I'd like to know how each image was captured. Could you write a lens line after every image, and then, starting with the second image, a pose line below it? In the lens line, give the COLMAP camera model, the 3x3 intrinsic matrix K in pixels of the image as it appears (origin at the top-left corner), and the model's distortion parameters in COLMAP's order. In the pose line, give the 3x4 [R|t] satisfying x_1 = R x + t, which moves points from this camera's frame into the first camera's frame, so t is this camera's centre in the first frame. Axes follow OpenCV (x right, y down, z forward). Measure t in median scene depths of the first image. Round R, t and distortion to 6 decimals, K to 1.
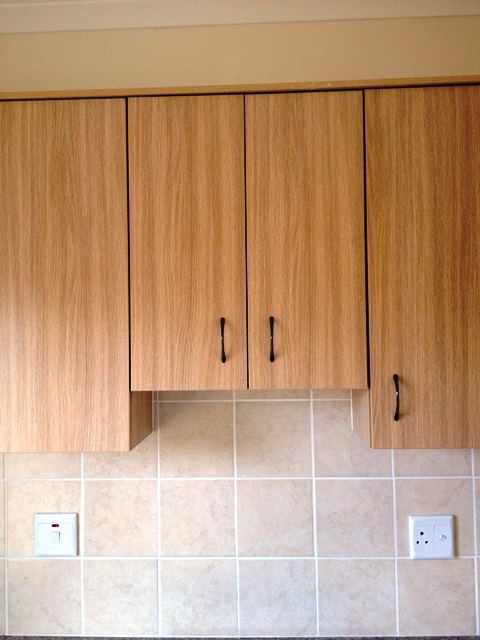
lens RADIAL K [[602.2, 0, 239.0], [0, 602.2, 303.5], [0, 0, 1]] dist [0.068456, -0.111448]
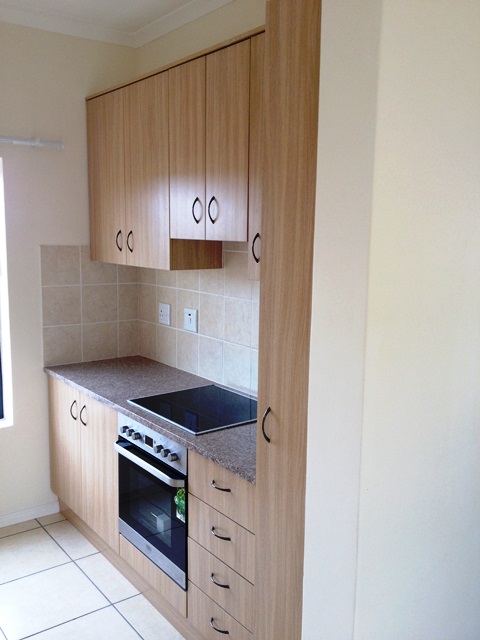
lens RADIAL K [[602.2, 0, 239.0], [0, 602.2, 303.5], [0, 0, 1]] dist [0.068456, -0.111448]
pose [[0.642424, 0.118836, -0.757079, 1.364670], [0.012841, 0.986096, 0.165681, 0.039937], [0.766242, -0.116159, 0.631966, -0.030759]]
